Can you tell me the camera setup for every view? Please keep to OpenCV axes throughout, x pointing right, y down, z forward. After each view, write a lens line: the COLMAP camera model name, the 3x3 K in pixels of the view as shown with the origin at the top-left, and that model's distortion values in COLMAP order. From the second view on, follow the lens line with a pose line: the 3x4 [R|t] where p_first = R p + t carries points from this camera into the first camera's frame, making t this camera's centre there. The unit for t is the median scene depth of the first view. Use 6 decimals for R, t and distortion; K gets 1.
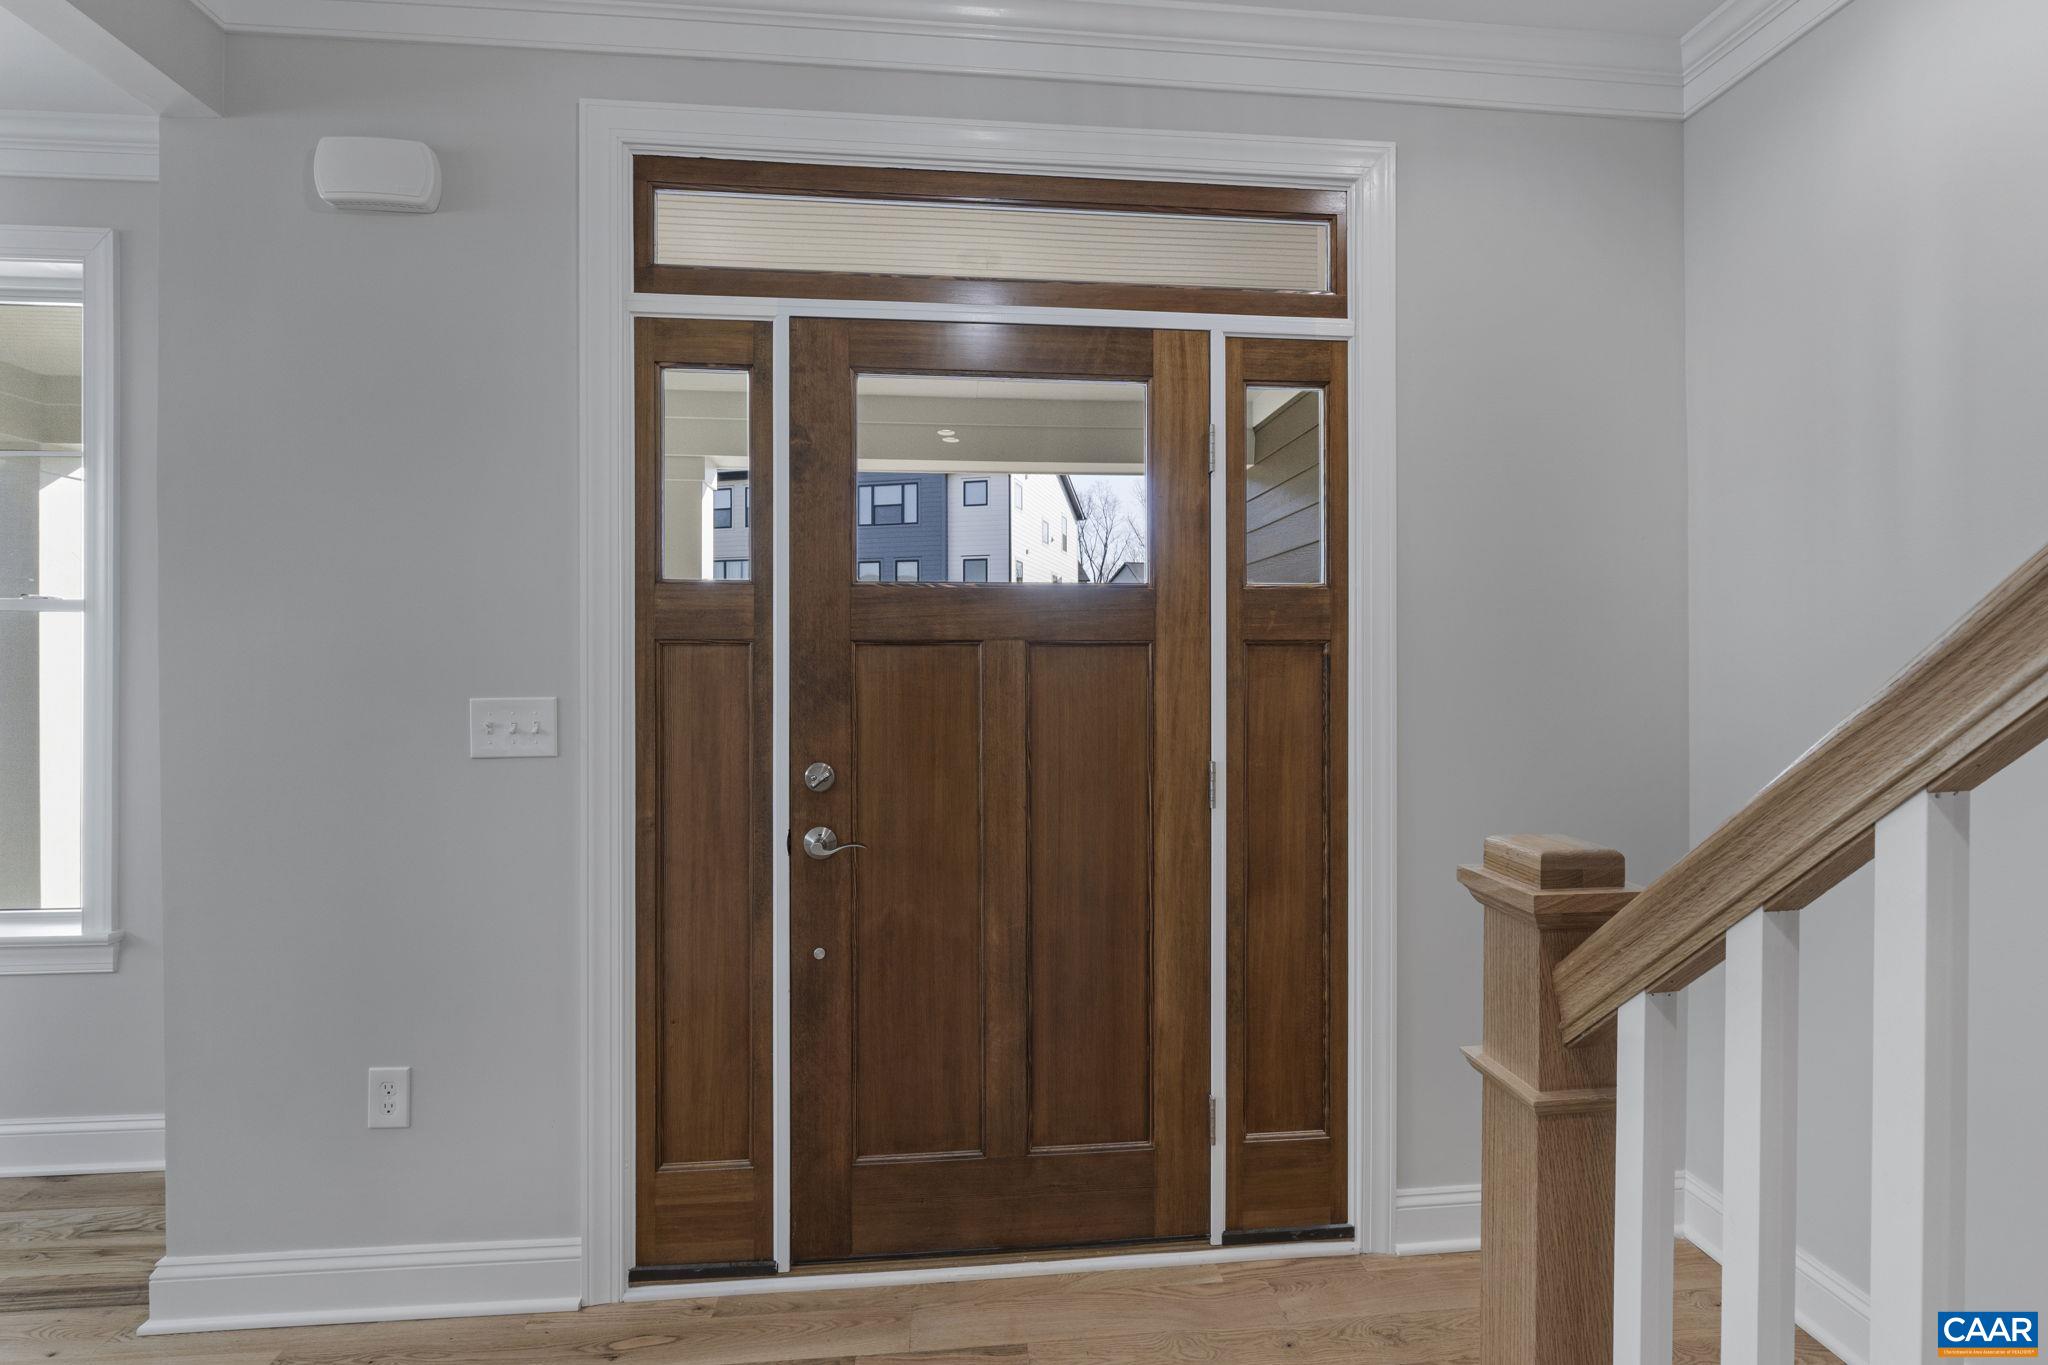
lens RADIAL K [[857.4, 0, 1023.6], [0, 857.4, 672.6], [0, 0, 1]] dist [-0.004993, -0.001344]
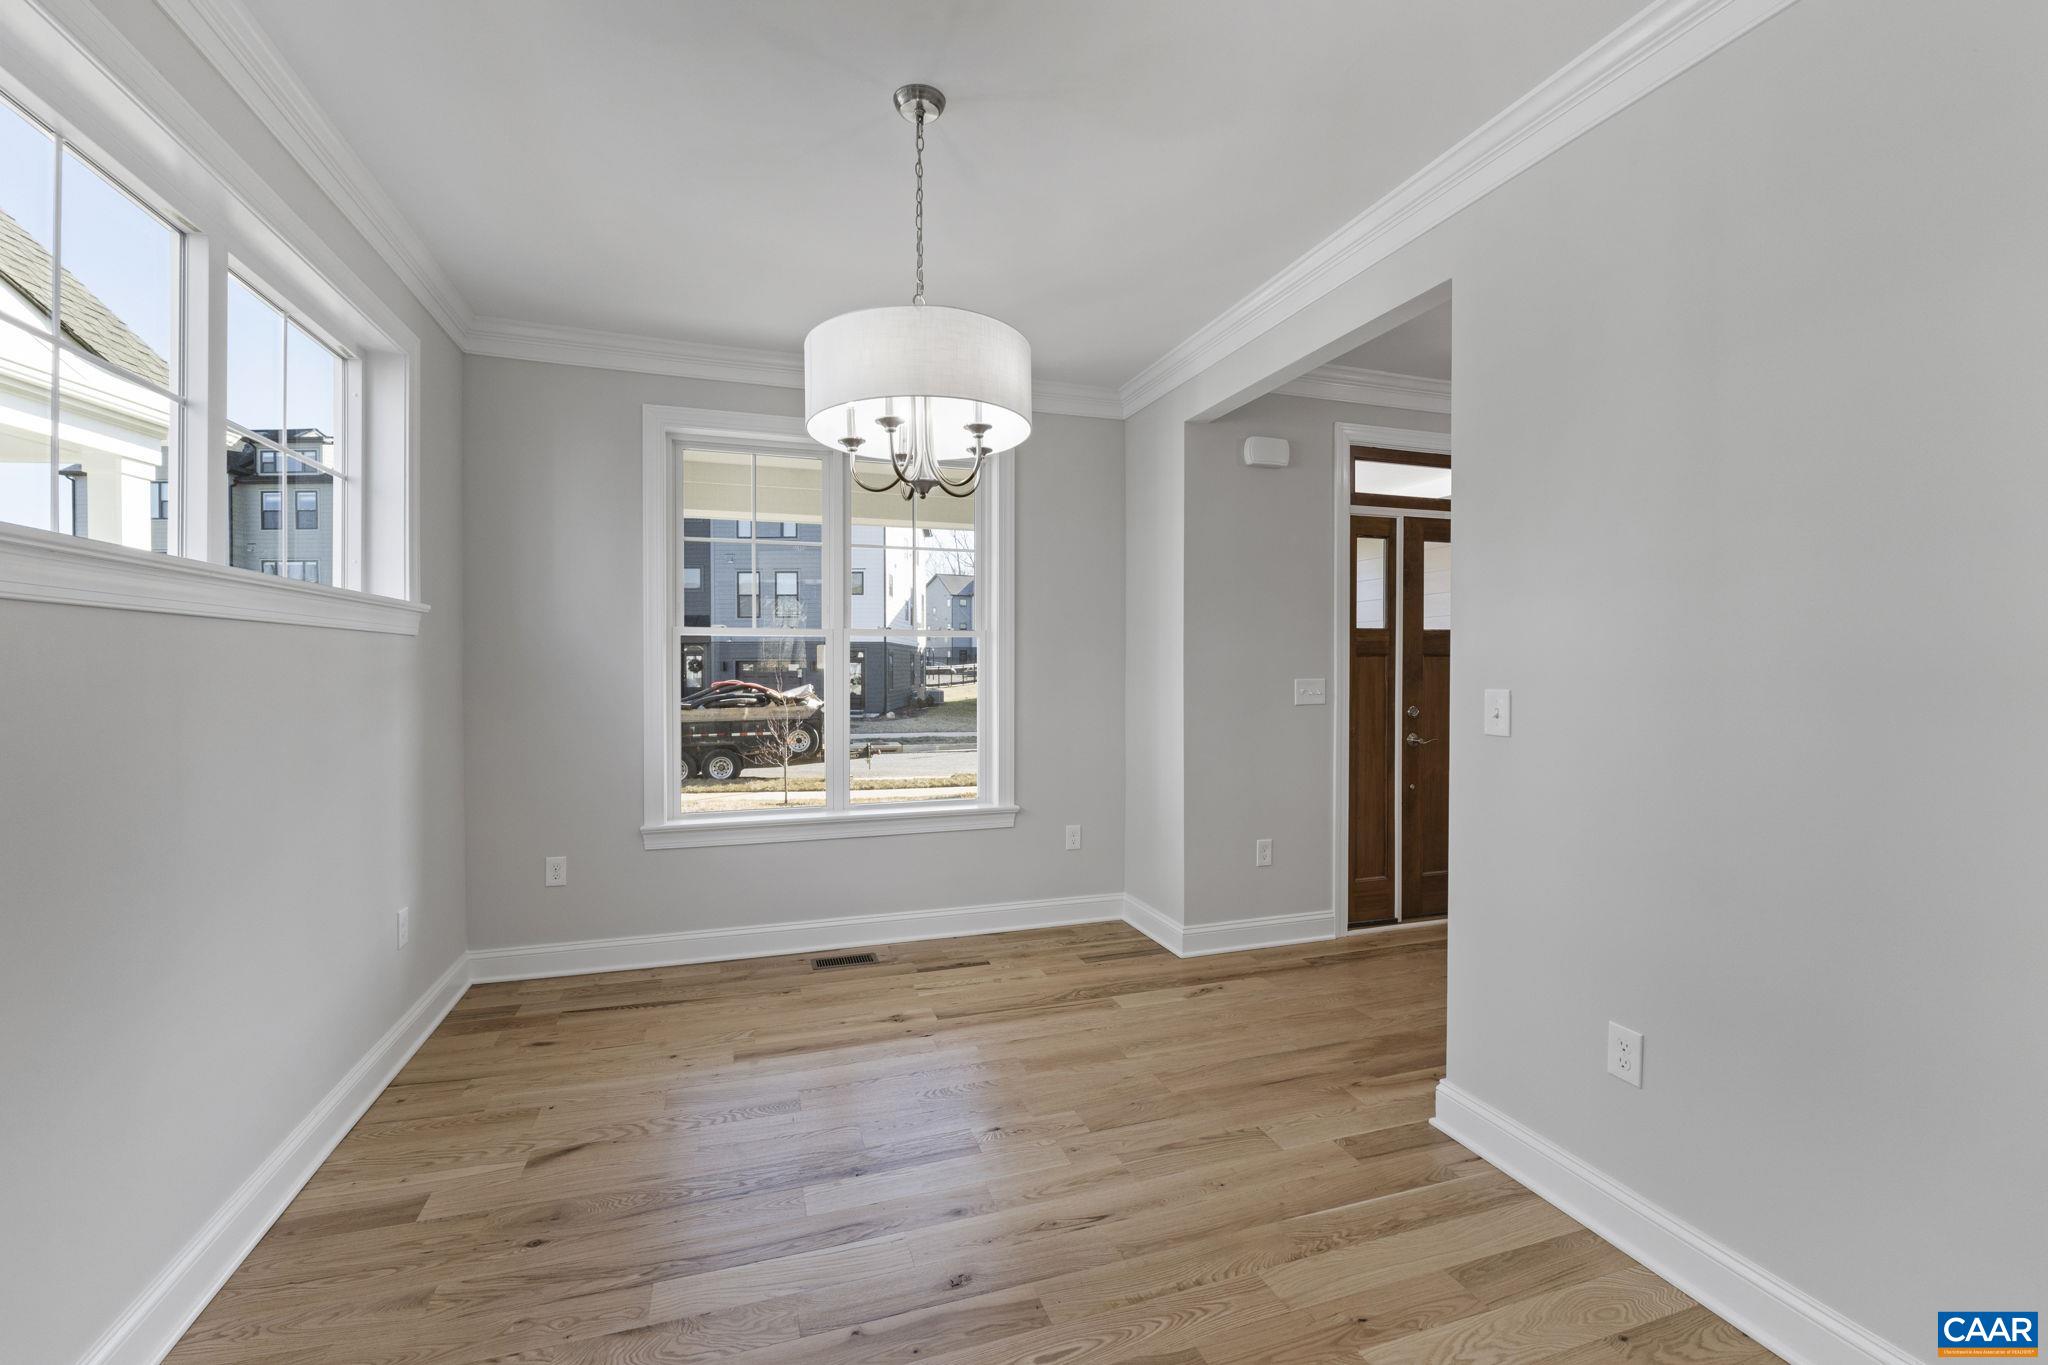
lens RADIAL K [[857.4, 0, 1012.7], [0, 857.4, 670.9], [0, 0, 1]] dist [-0.004993, -0.001344]
pose [[0.975501, -0.005312, 0.219932, -1.837938], [0.002842, 0.999929, 0.011546, -0.021842], [-0.219977, -0.010638, 0.975447, -1.061596]]
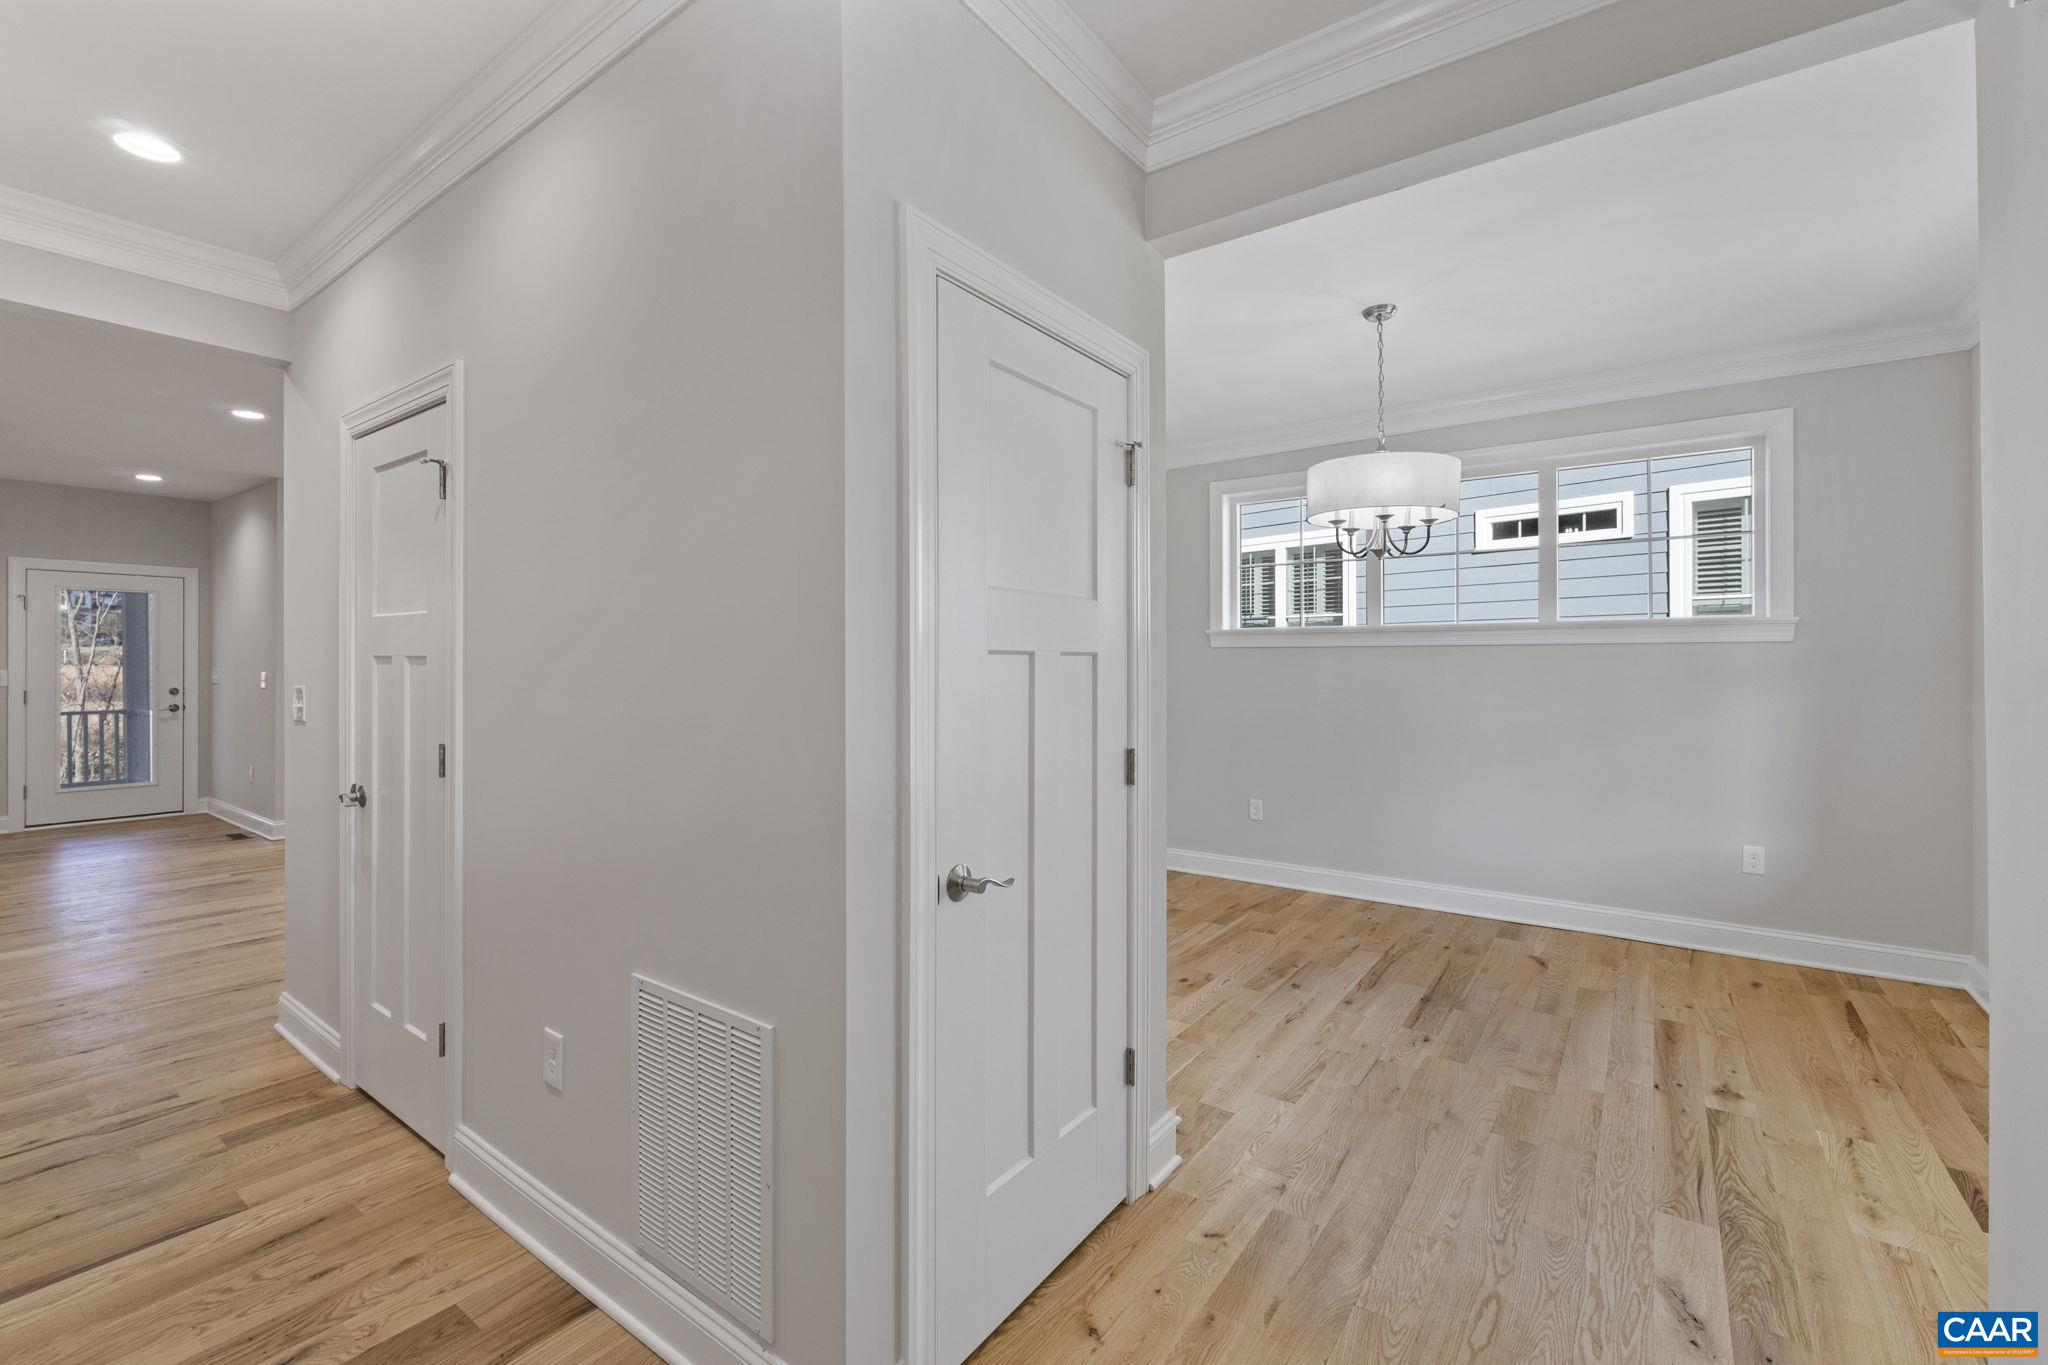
lens RADIAL K [[857.4, 0, 1032.0], [0, 857.4, 661.9], [0, 0, 1]] dist [-0.004993, -0.001344]
pose [[-0.653551, -0.000672, -0.756882, 0.223540], [0.003854, 0.999984, -0.004216, -0.023546], [0.756873, -0.005672, -0.653538, 0.785311]]
